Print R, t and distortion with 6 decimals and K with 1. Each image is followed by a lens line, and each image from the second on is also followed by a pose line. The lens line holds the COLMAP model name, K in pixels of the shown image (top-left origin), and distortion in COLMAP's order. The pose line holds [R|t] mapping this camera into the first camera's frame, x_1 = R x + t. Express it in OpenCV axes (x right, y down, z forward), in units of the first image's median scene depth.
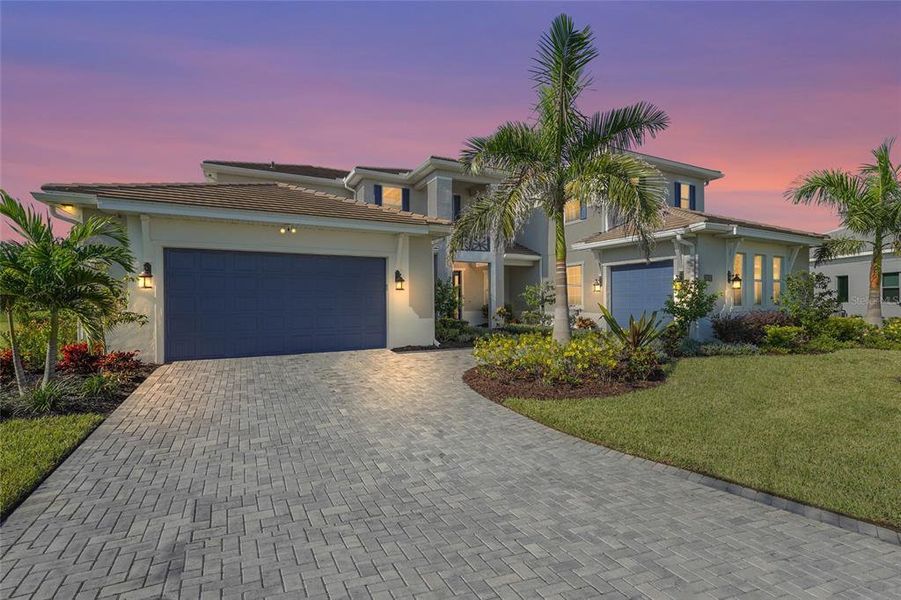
lens RADIAL K [[409.0, 0, 452.1], [0, 409.0, 302.1], [0, 0, 1]] dist [-0.003902, 0.000409]
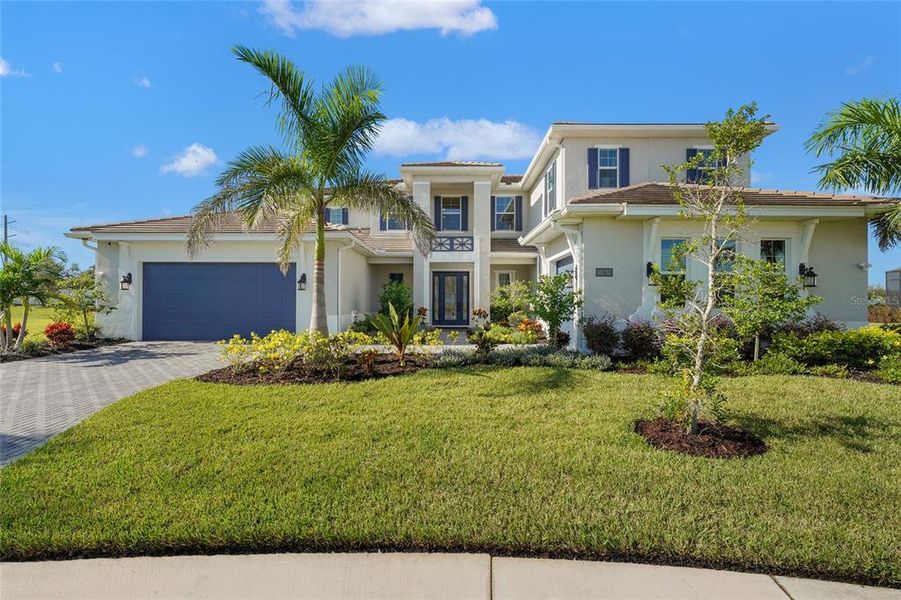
lens RADIAL K [[409.0, 0, 442.2], [0, 409.0, 303.0], [0, 0, 1]] dist [-0.003902, 0.000409]
pose [[0.887090, 0.006654, -0.461549, 0.934751], [-0.008472, 0.999962, -0.001867, 0.007397], [0.461519, 0.005566, 0.887113, 0.186379]]
